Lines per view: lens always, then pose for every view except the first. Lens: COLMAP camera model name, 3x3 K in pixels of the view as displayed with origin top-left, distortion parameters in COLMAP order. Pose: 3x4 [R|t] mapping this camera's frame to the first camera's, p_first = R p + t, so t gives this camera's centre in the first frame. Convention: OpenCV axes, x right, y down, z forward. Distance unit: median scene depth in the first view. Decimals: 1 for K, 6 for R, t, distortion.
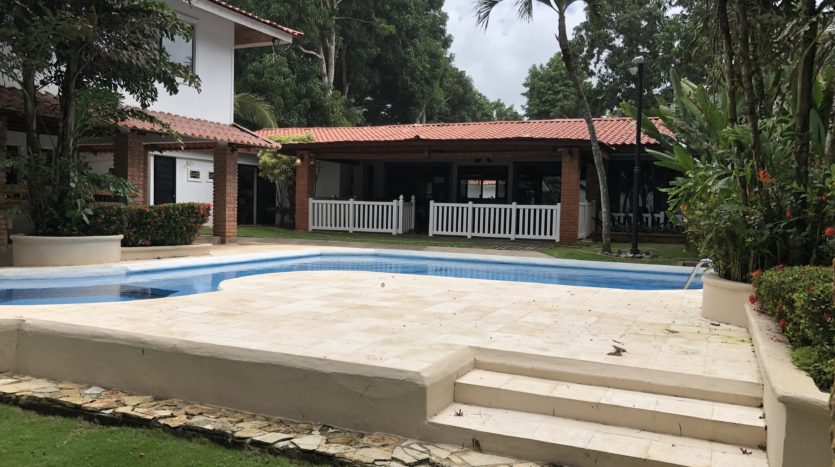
lens RADIAL K [[656.7, 0, 417.5], [0, 656.7, 233.5], [0, 0, 1]] dist [0.094991, -0.123005]
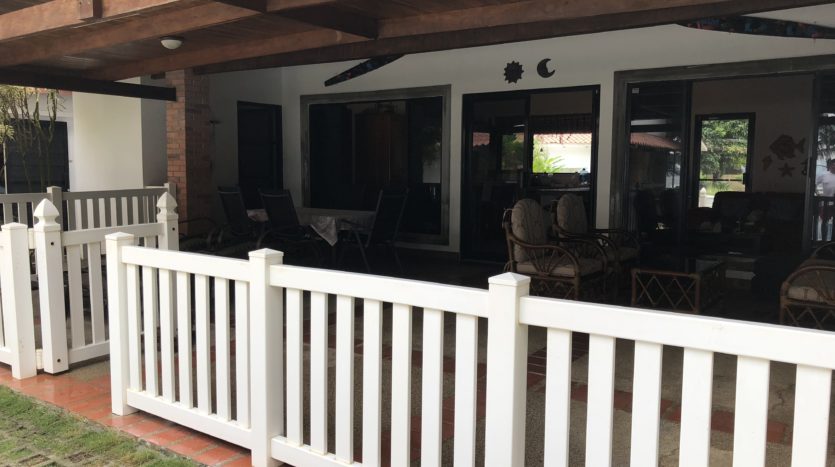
lens RADIAL K [[656.7, 0, 417.5], [0, 656.7, 233.5], [0, 0, 1]] dist [0.094991, -0.123005]
pose [[0.979091, -0.001648, -0.203414, 0.116987], [0.012762, 0.998495, 0.053337, -0.046749], [0.203020, -0.054818, 0.977639, 0.652901]]
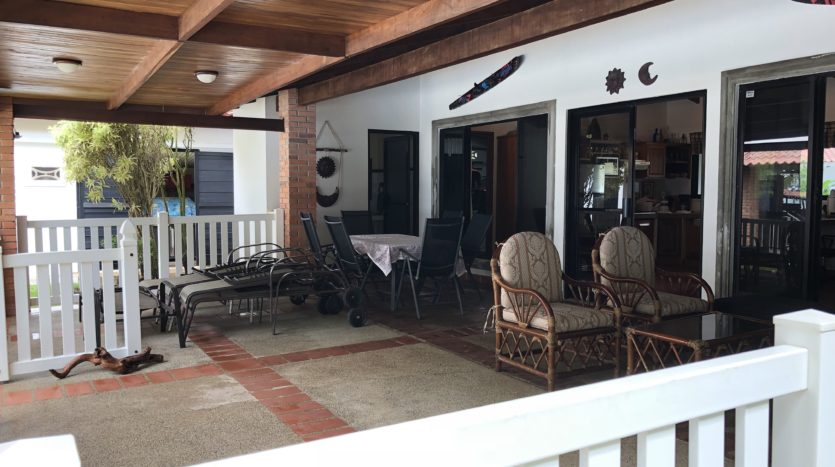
lens RADIAL K [[656.7, 0, 417.5], [0, 656.7, 233.5], [0, 0, 1]] dist [0.094991, -0.123005]
pose [[0.813343, 0.012169, -0.581658, 0.201668], [-0.004284, 0.999879, 0.014929, -0.048520], [0.581769, -0.009650, 0.813297, 0.719245]]
